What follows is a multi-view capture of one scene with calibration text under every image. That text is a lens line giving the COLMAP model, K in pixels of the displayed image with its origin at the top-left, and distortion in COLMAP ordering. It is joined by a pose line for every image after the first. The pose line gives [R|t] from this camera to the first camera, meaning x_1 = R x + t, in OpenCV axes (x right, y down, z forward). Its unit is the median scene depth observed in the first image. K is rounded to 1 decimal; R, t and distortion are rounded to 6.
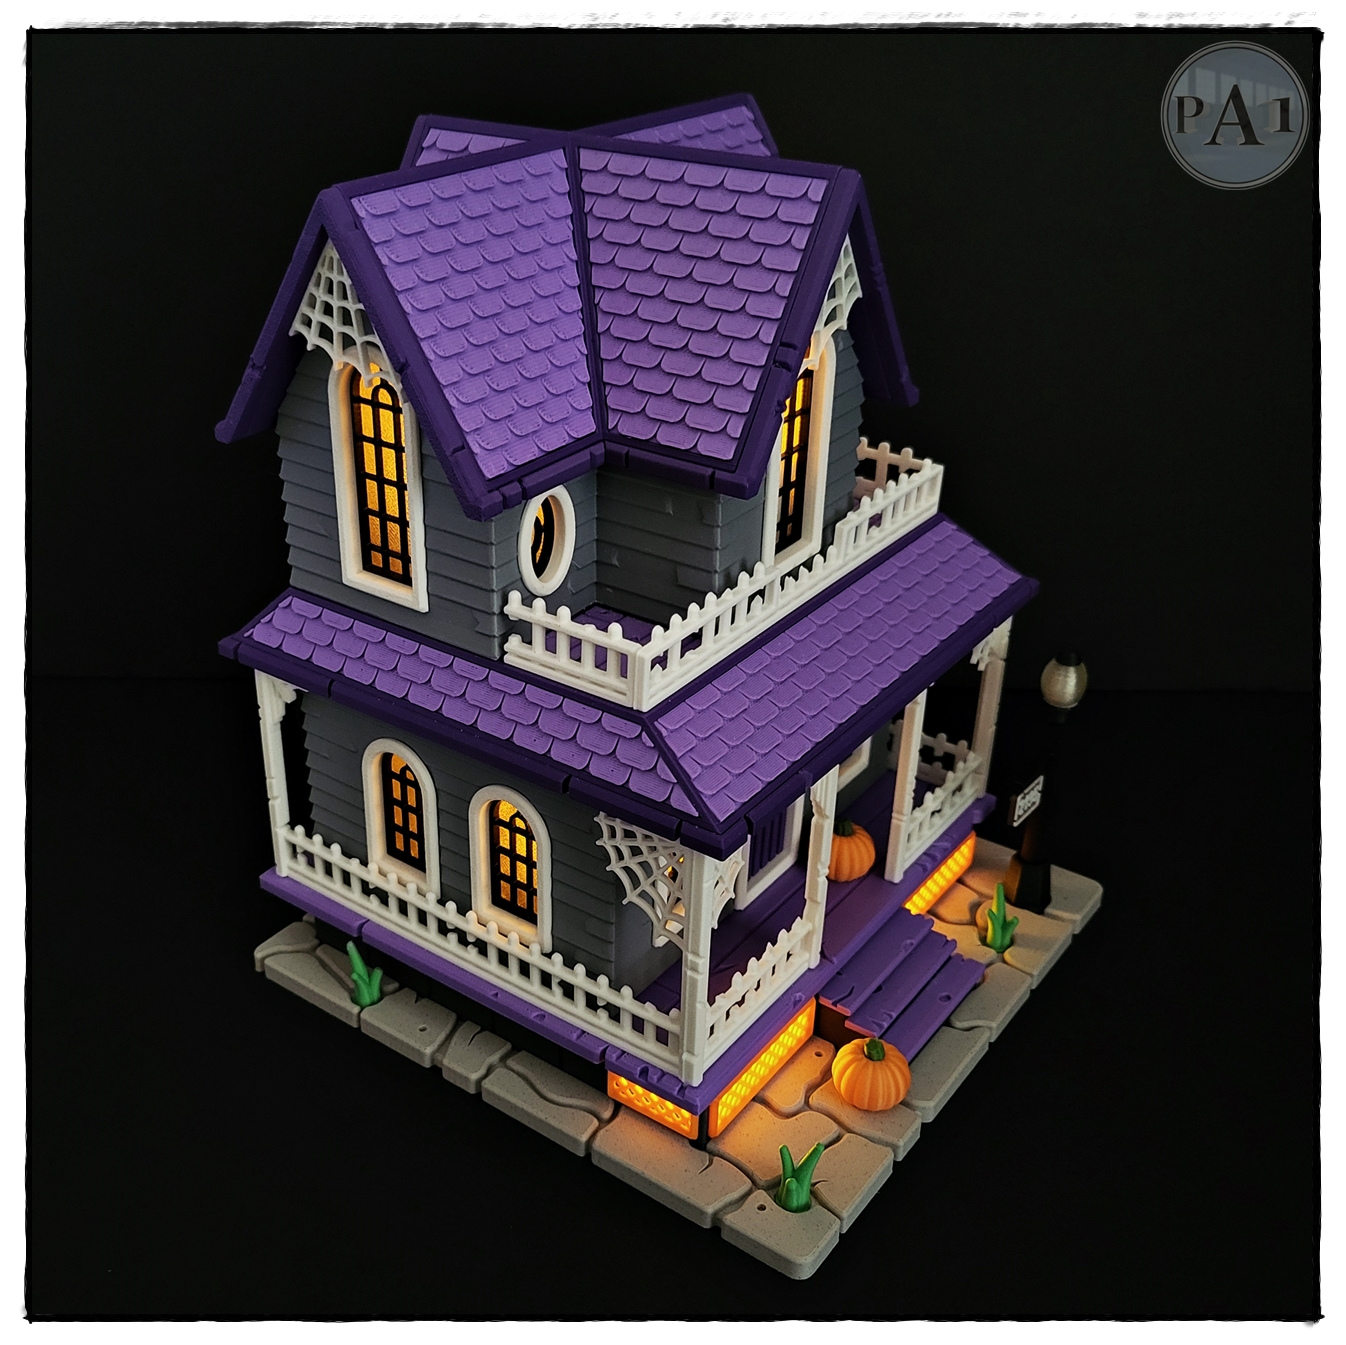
lens RADIAL K [[1549.0, 0, 577.5], [0, 1549.0, 762.2], [0, 0, 1]] dist [-0.006189, 0.038392]
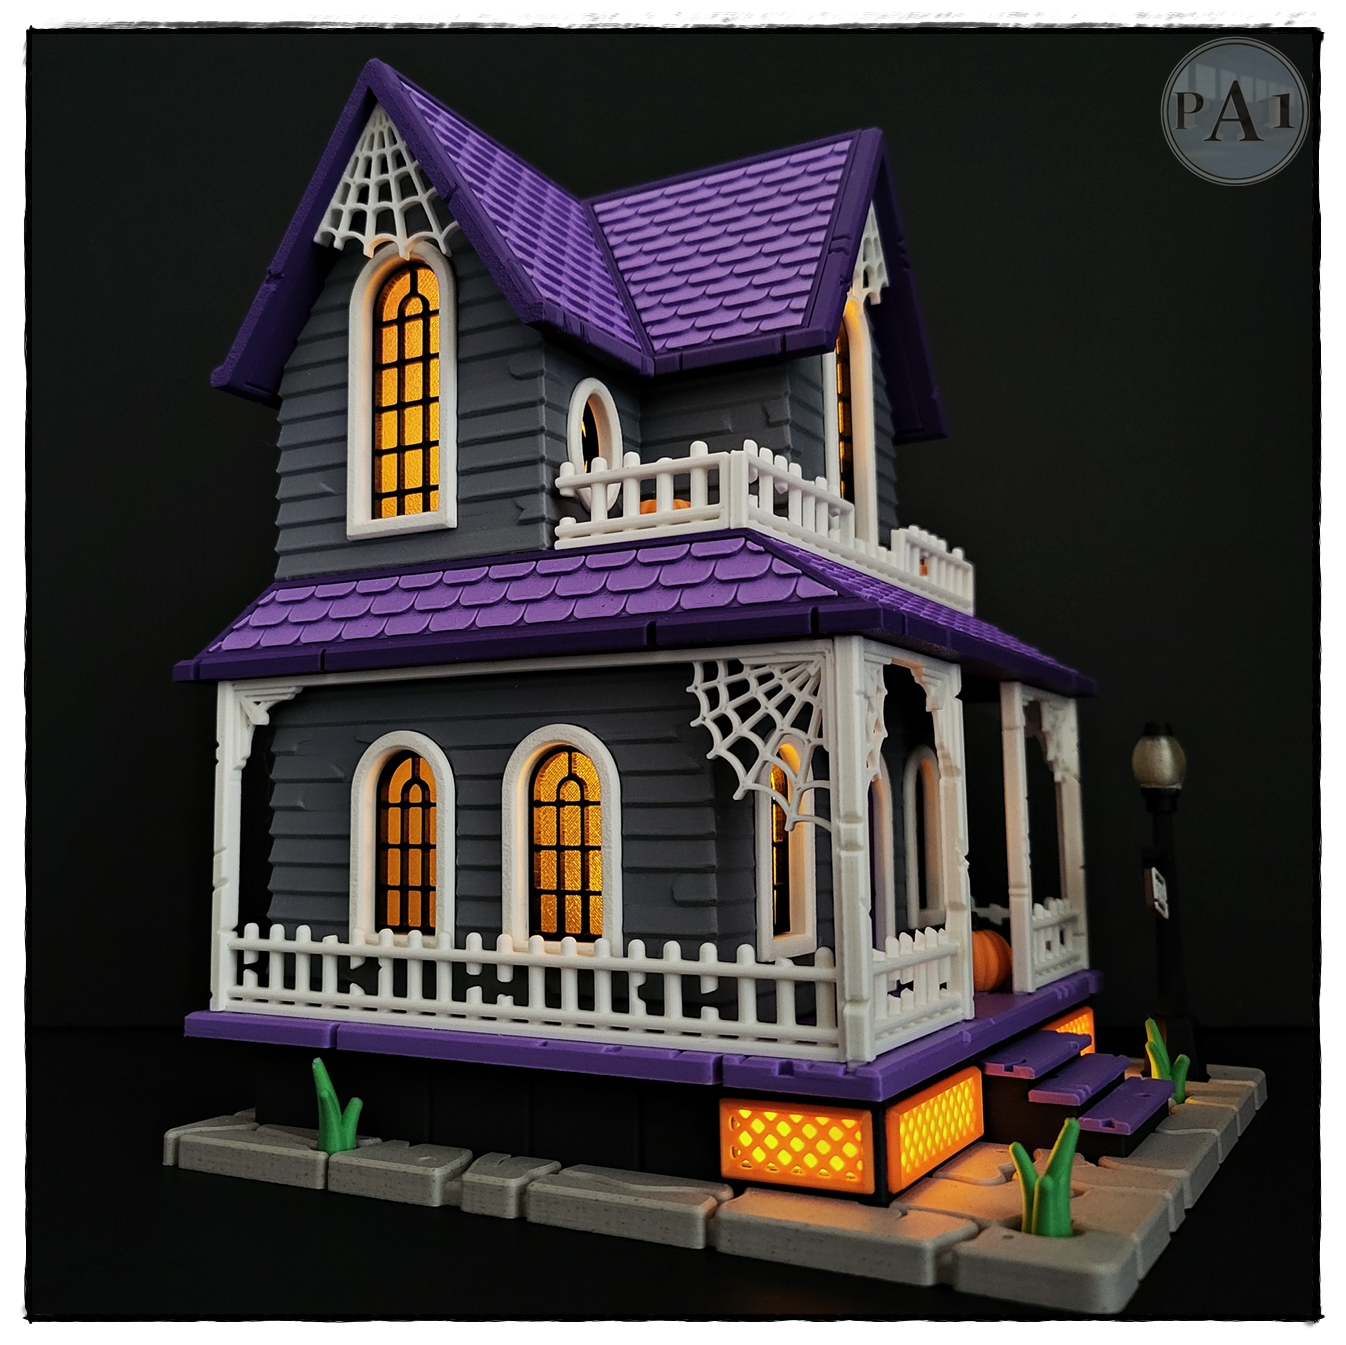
lens RADIAL K [[1482.3, 0, 620.4], [0, 1482.3, 671.0], [0, 0, 1]] dist [-0.073775, 0.396908]
pose [[0.990806, -0.002640, 0.135268, -0.113172], [0.084035, 0.795569, -0.600006, 0.437019], [-0.106031, 0.605857, 0.788476, 0.394731]]
